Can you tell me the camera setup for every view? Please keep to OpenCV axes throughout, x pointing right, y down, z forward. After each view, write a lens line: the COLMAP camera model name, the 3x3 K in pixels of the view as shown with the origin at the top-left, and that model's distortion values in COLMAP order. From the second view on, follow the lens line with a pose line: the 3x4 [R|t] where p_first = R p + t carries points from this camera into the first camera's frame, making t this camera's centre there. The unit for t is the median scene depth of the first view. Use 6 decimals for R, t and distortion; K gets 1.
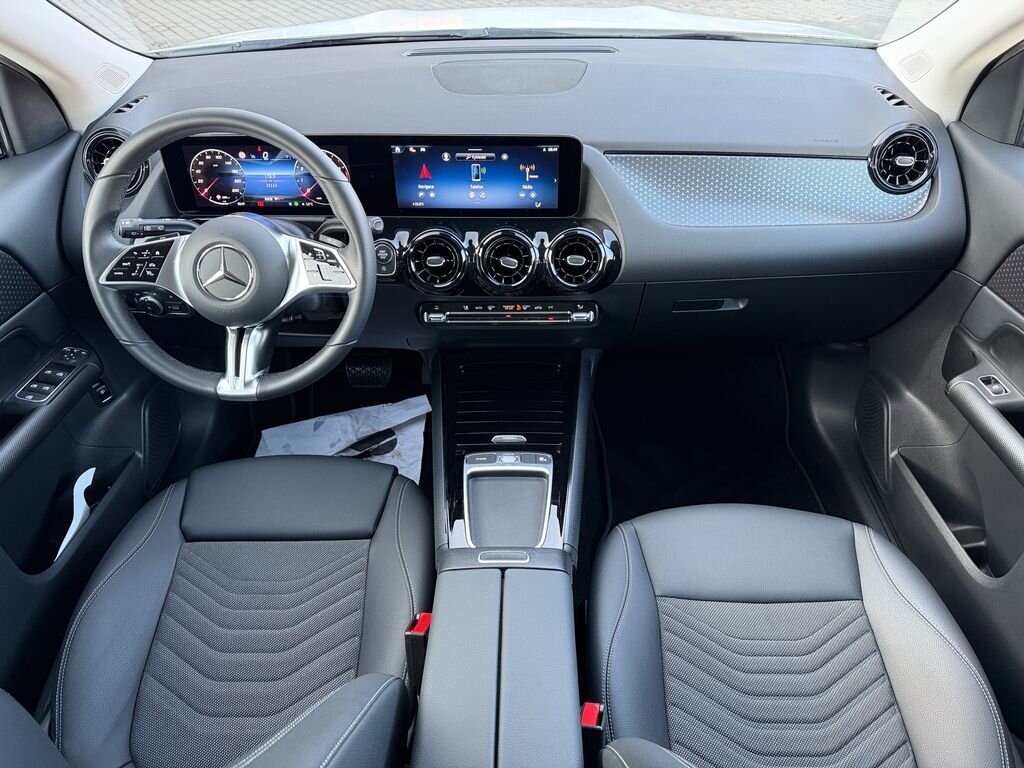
lens RADIAL K [[701.7, 0, 513.3], [0, 701.7, 397.7], [0, 0, 1]] dist [0.081469, -0.153078]
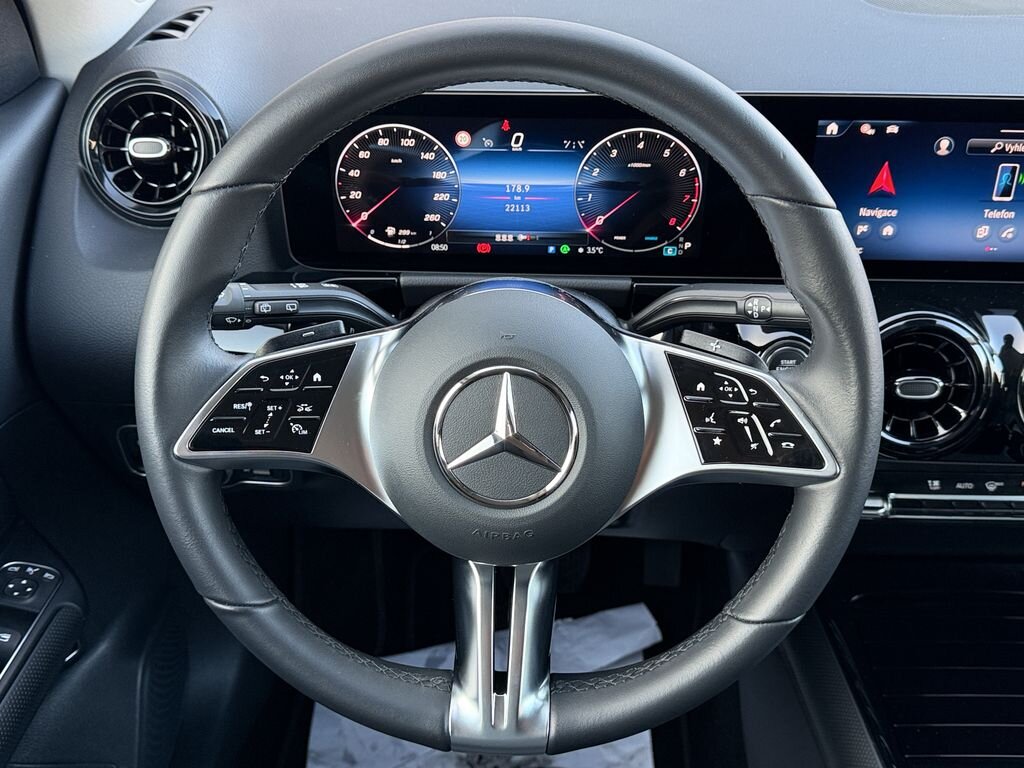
lens RADIAL K [[1072.9, 0, 512.0], [0, 1072.9, 384.0], [0, 0, 1]] dist [0.162959, -0.449105]
pose [[0.999694, 0.017049, -0.017911, -0.335974], [-0.018895, 0.993914, -0.108531, -0.120398], [0.015952, 0.108836, 0.993932, 0.355191]]
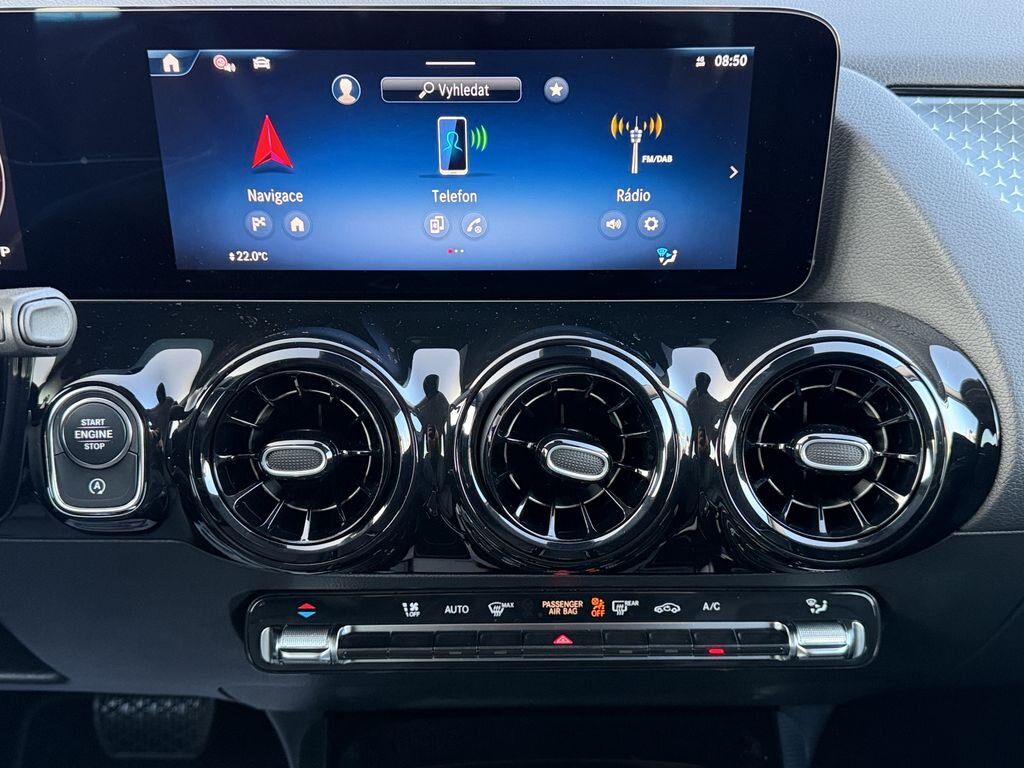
lens RADIAL K [[1072.9, 0, 512.0], [0, 1072.9, 384.0], [0, 0, 1]] dist [0.162959, -0.449105]
pose [[0.999664, -0.004340, 0.025574, -0.040340], [0.009640, 0.977450, -0.210946, -0.133621], [-0.024081, 0.211122, 0.977163, 0.595254]]
